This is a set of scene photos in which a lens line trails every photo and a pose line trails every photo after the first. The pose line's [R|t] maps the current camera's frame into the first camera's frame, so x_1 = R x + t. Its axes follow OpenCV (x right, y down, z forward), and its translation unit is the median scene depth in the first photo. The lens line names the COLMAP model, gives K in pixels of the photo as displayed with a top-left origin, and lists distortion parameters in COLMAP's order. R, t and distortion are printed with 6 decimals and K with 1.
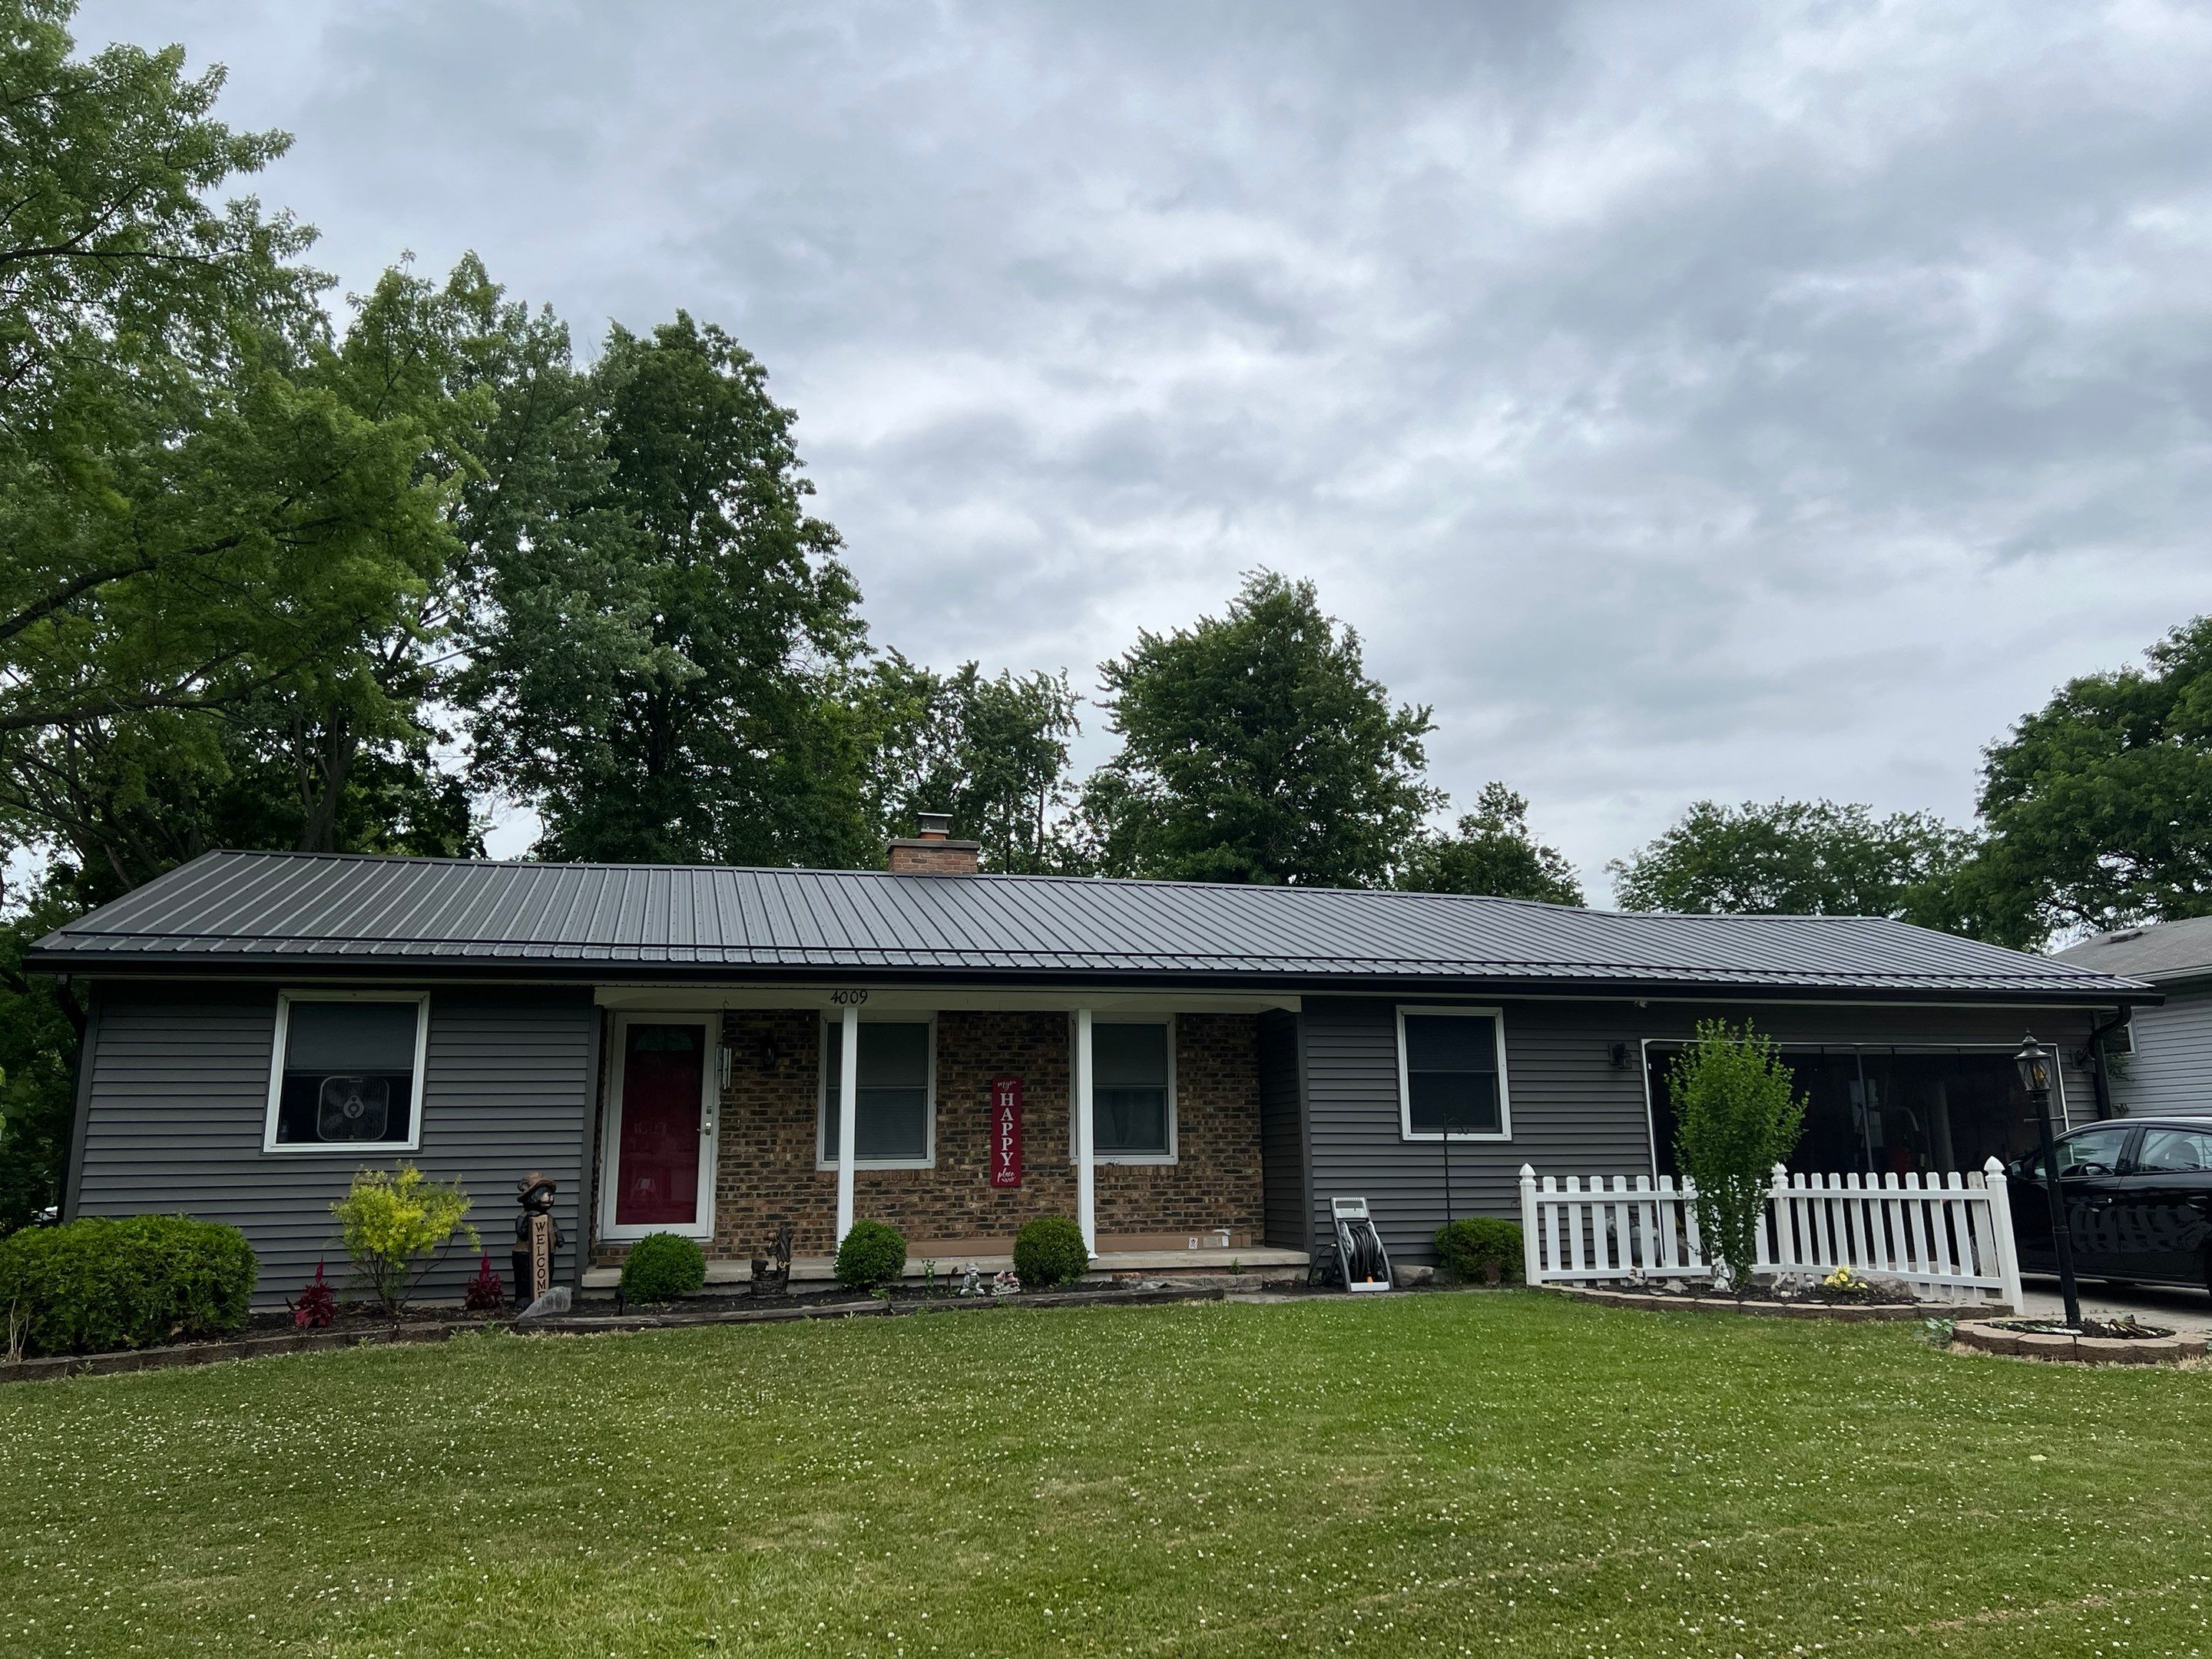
lens RADIAL K [[1670.0, 0, 1112.8], [0, 1670.0, 829.9], [0, 0, 1]] dist [0.037960, -0.042801]
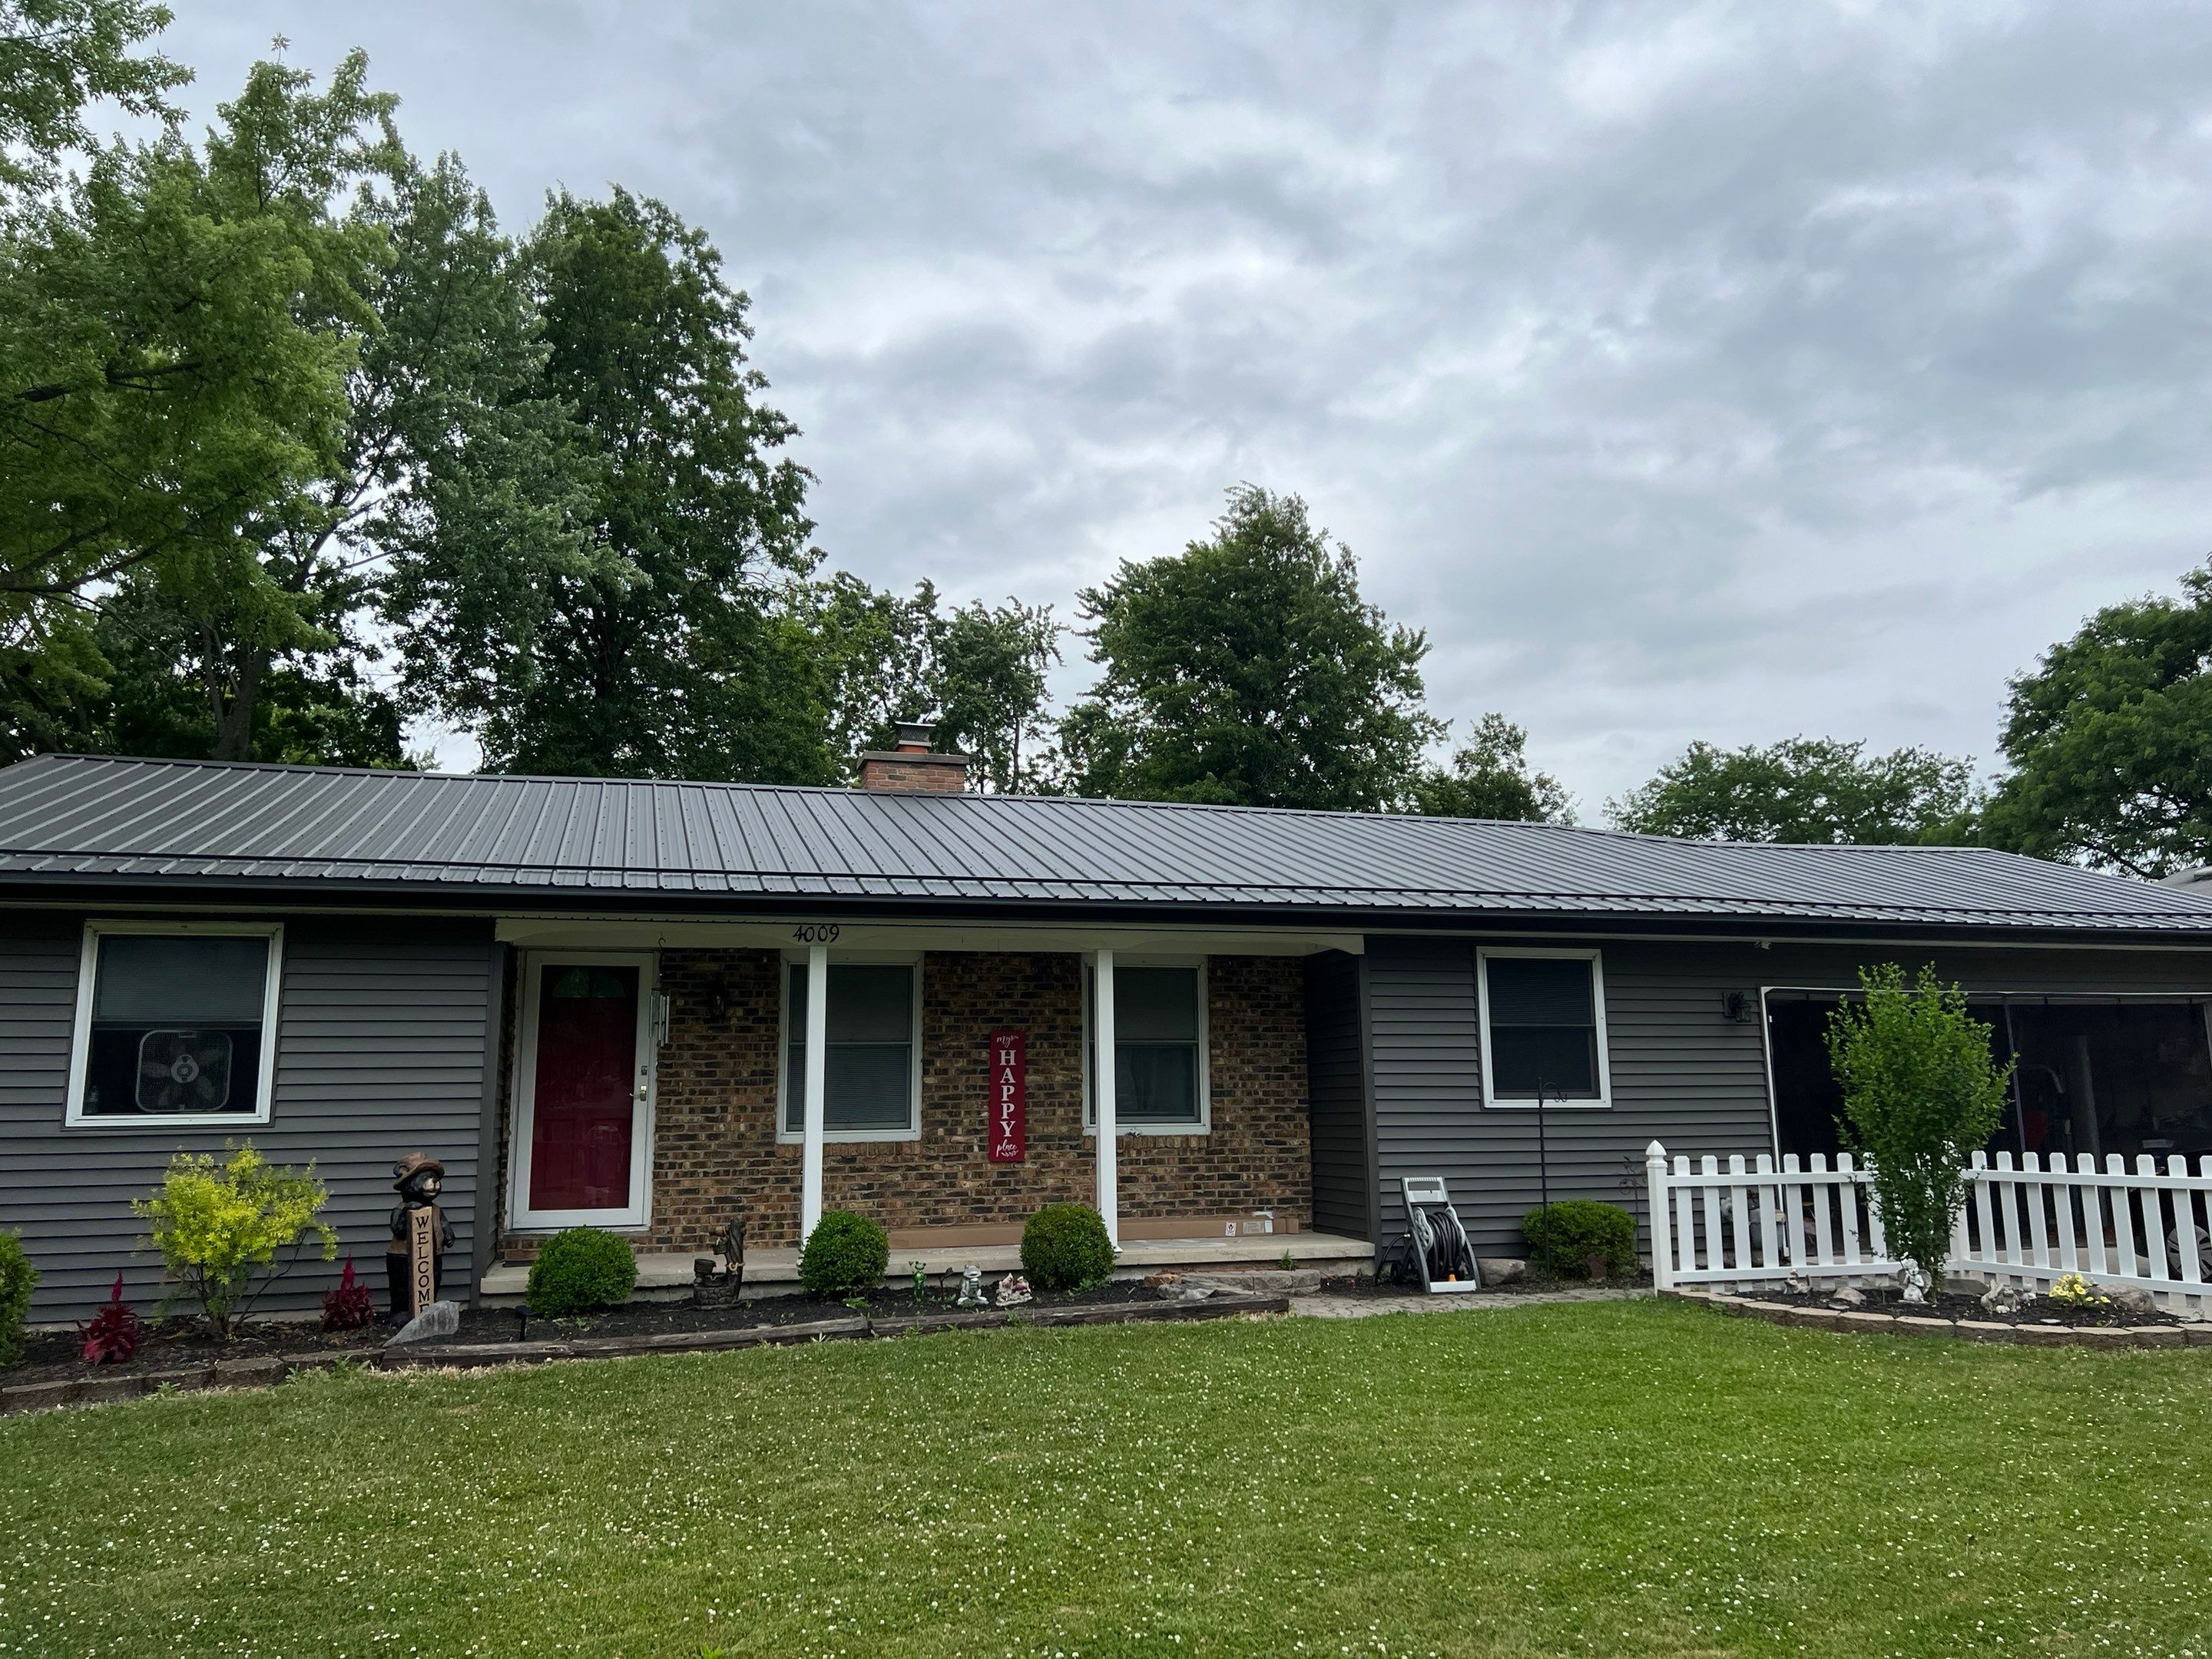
lens RADIAL K [[1670.0, 0, 1136.5], [0, 1670.0, 852.9], [0, 0, 1]] dist [0.037960, -0.042801]
pose [[0.999388, 0.006004, 0.034470, -0.029525], [-0.007630, 0.998854, 0.047258, 0.020428], [-0.034147, -0.047492, 0.998288, 0.178889]]
